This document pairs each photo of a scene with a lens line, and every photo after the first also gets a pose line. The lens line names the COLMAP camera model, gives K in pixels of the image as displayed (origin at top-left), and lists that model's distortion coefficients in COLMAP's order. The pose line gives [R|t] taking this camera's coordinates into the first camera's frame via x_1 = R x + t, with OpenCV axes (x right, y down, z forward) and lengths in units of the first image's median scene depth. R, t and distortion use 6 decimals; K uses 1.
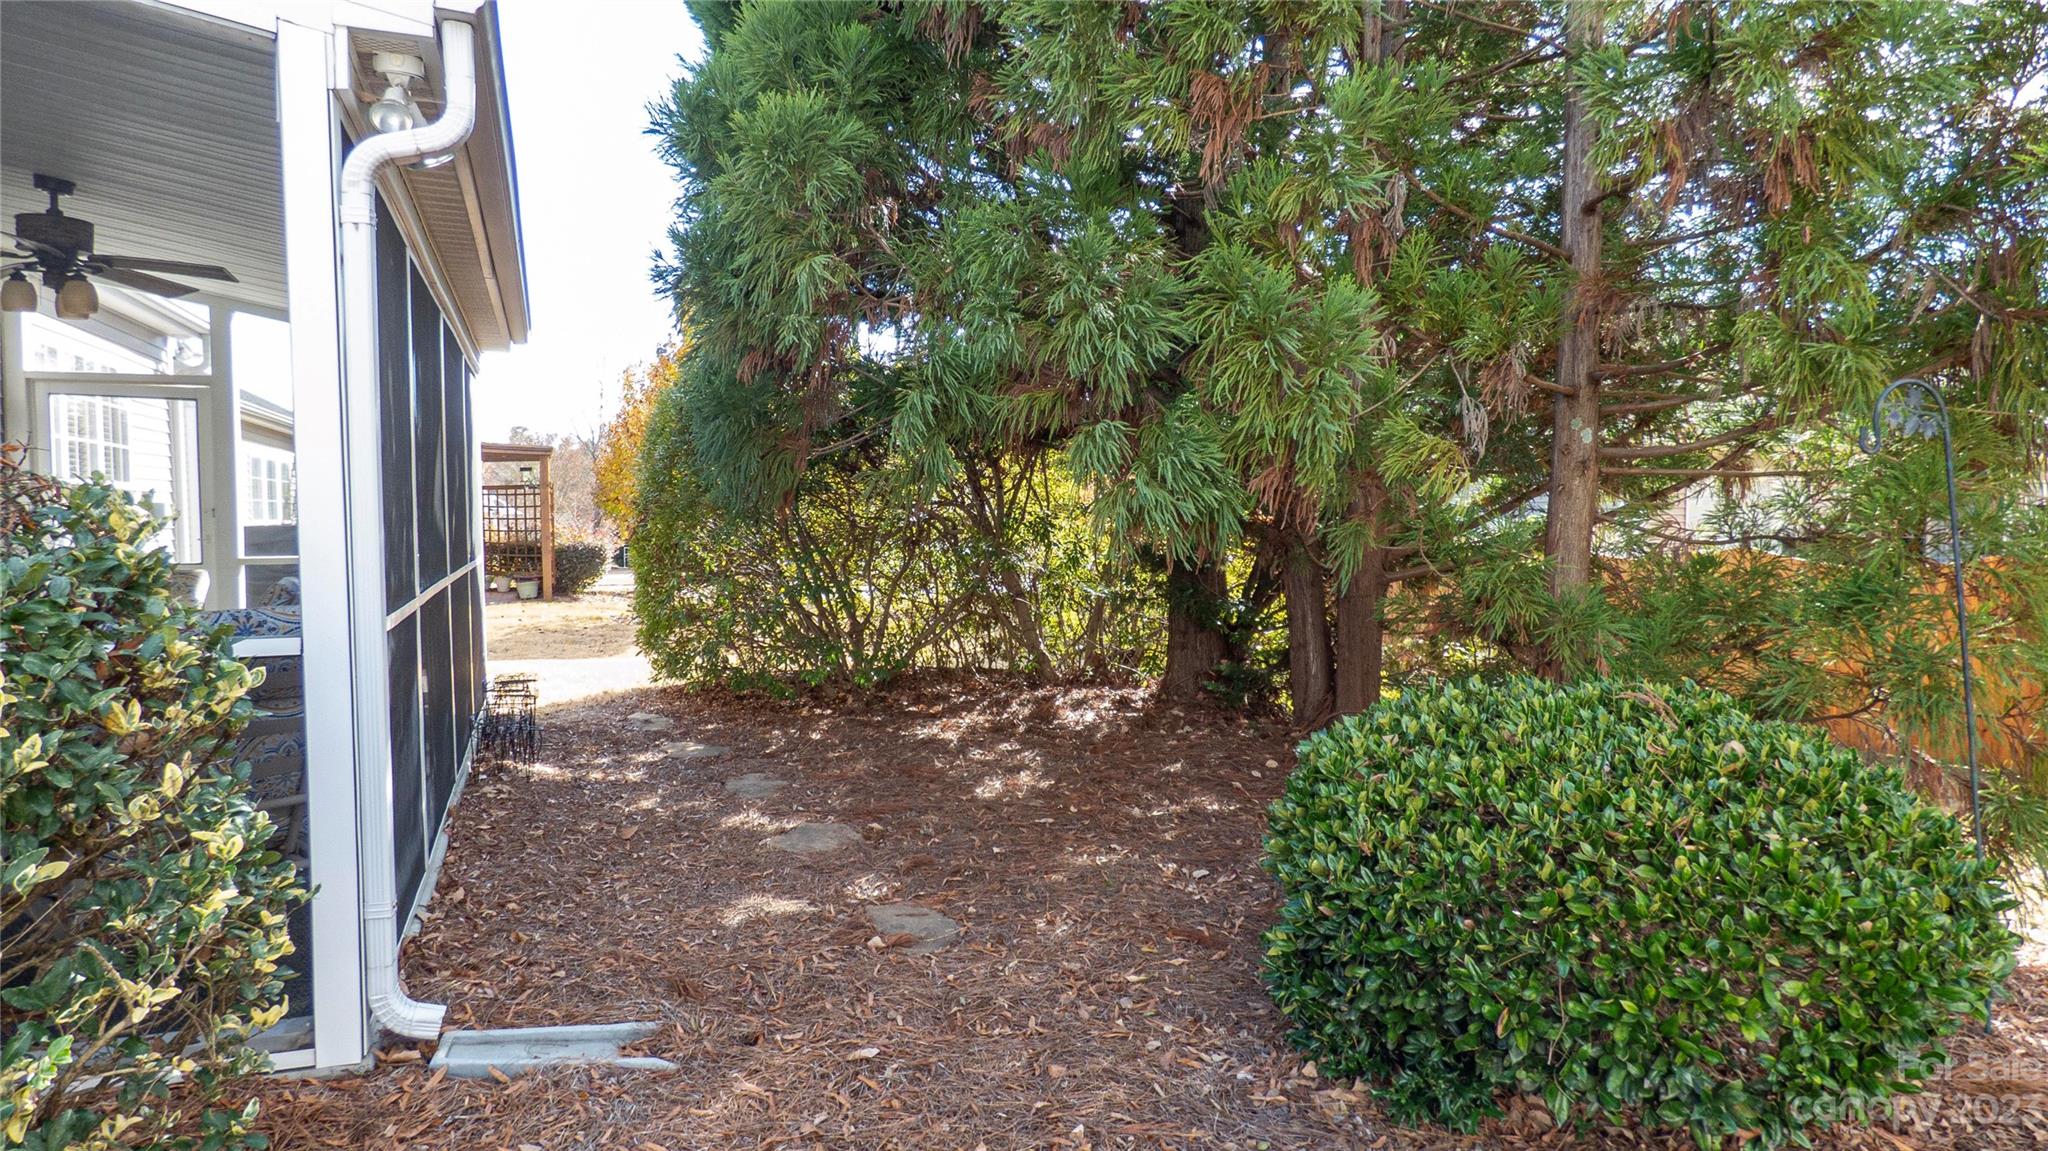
lens RADIAL K [[1238.3, 0, 1024.9], [0, 1238.3, 569.3], [0, 0, 1]] dist [-0.035654, 0.029898]
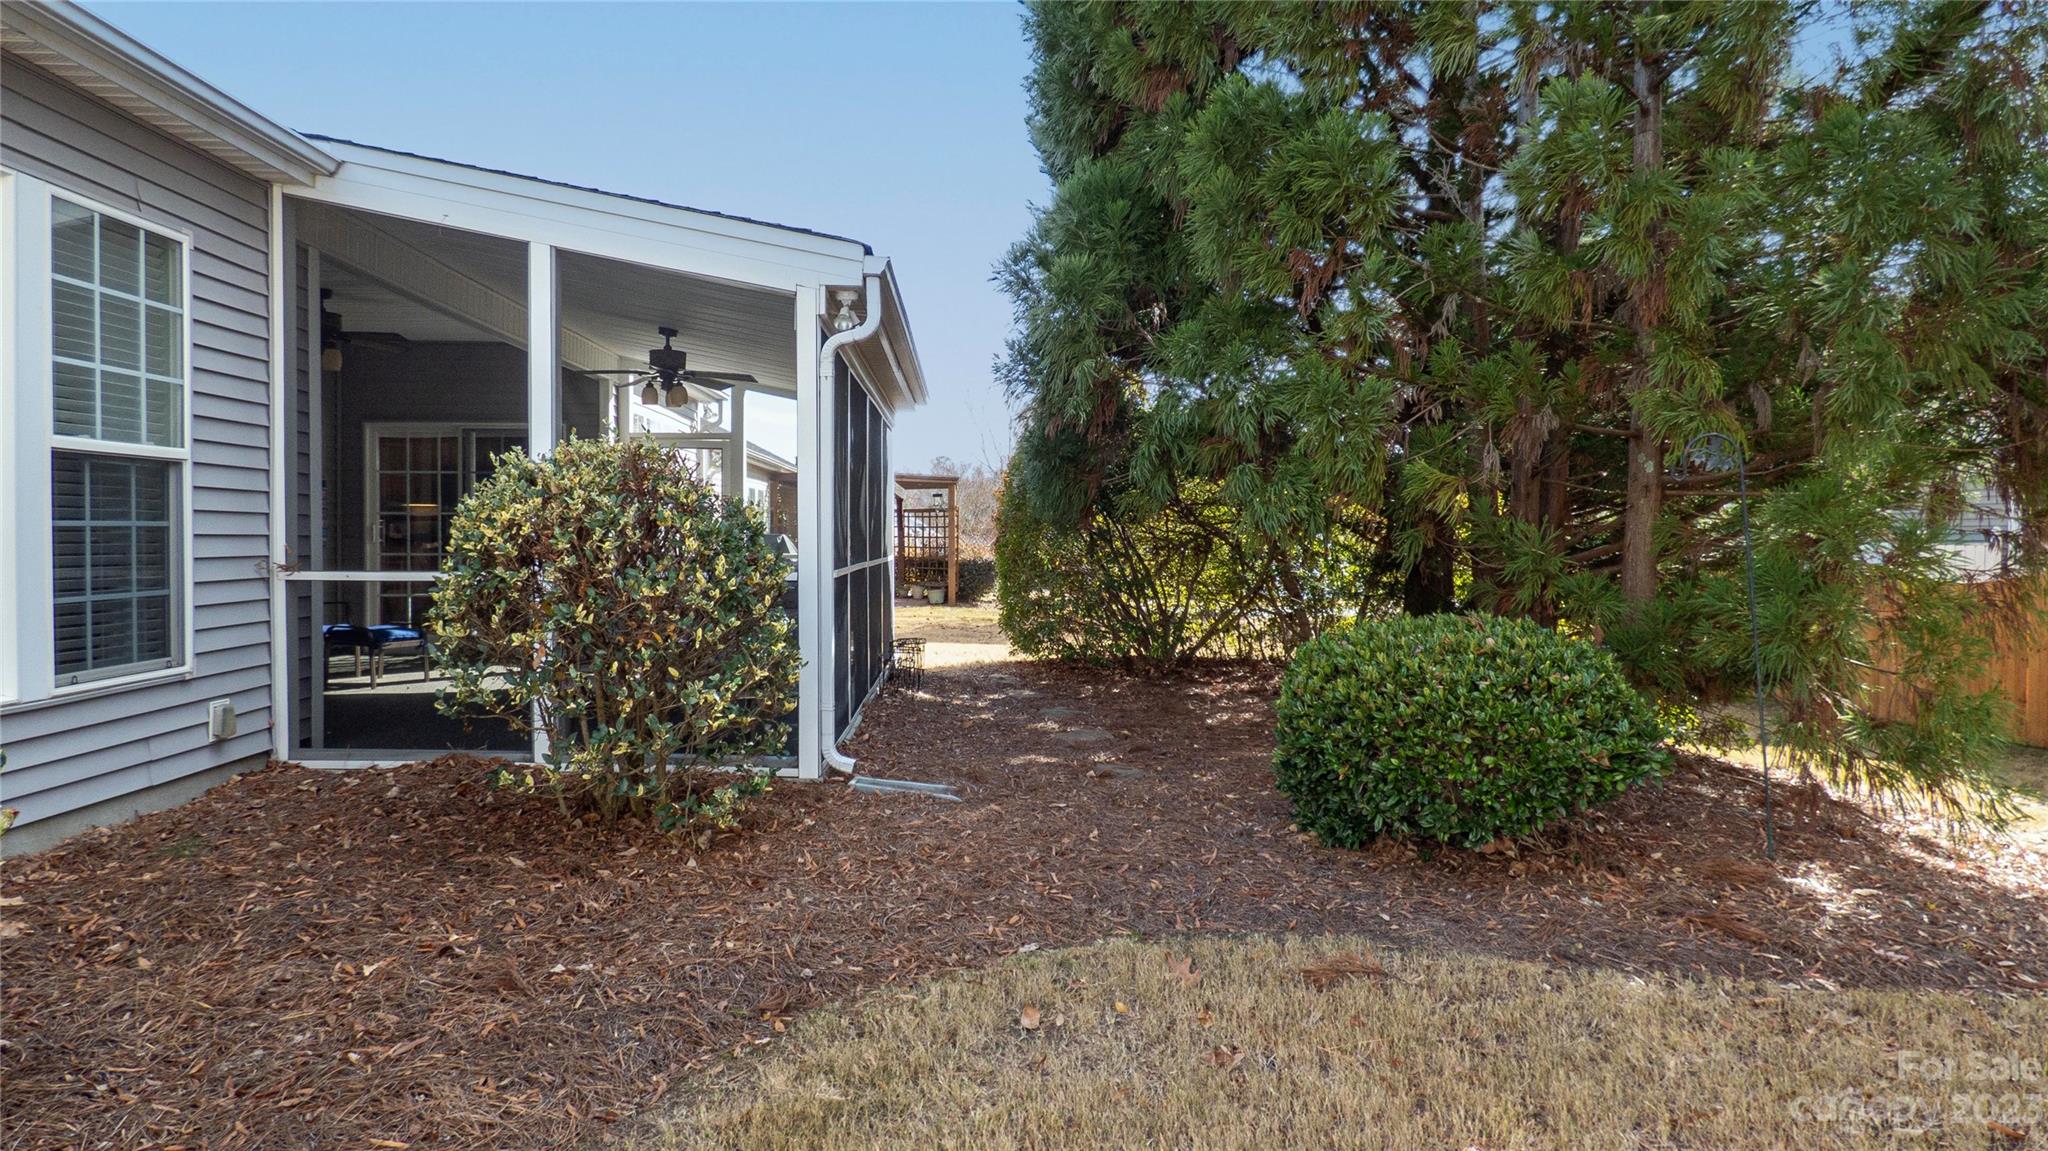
lens RADIAL K [[1238.3, 0, 1018.1], [0, 1238.3, 563.5], [0, 0, 1]] dist [-0.035654, 0.029898]
pose [[0.947038, 0.015999, -0.320722, 0.249835], [-0.024443, 0.999452, -0.022318, 0.043431], [0.320189, 0.028975, 0.946911, -0.495385]]
